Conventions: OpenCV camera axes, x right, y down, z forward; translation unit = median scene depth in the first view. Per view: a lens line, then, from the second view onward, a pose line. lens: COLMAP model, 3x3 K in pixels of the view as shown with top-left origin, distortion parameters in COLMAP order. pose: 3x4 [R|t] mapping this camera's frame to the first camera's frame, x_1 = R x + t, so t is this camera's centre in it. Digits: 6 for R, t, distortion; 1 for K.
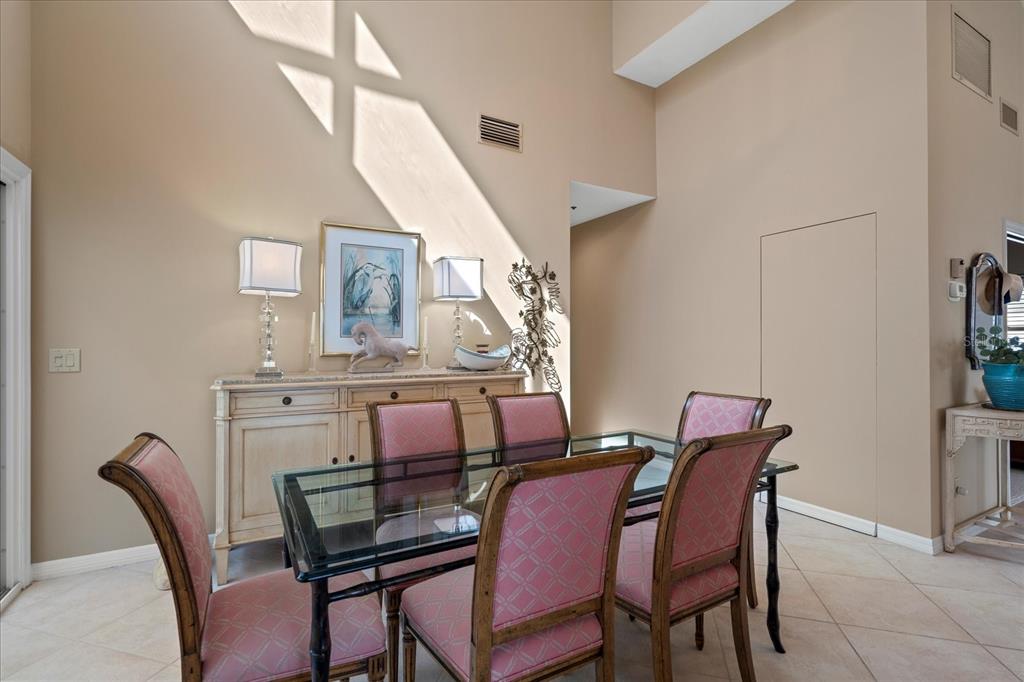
lens RADIAL K [[471.7, 0, 513.0], [0, 471.7, 341.7], [0, 0, 1]] dist [-0.000690, -0.000021]
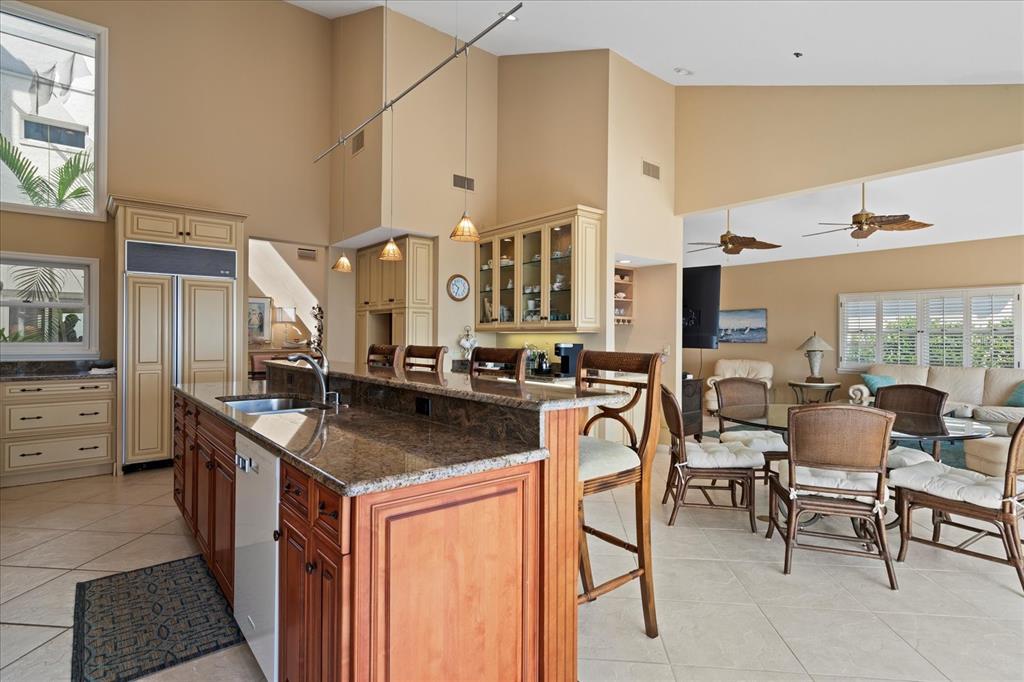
lens RADIAL K [[522.6, 0, 508.4], [0, 522.6, 335.6], [0, 0, 1]] dist [0.006941, -0.000012]
pose [[0.985751, 0.004977, 0.168137, 0.603717], [-0.005875, 0.999971, 0.004844, -0.034728], [-0.168109, -0.005763, 0.985752, -2.053951]]
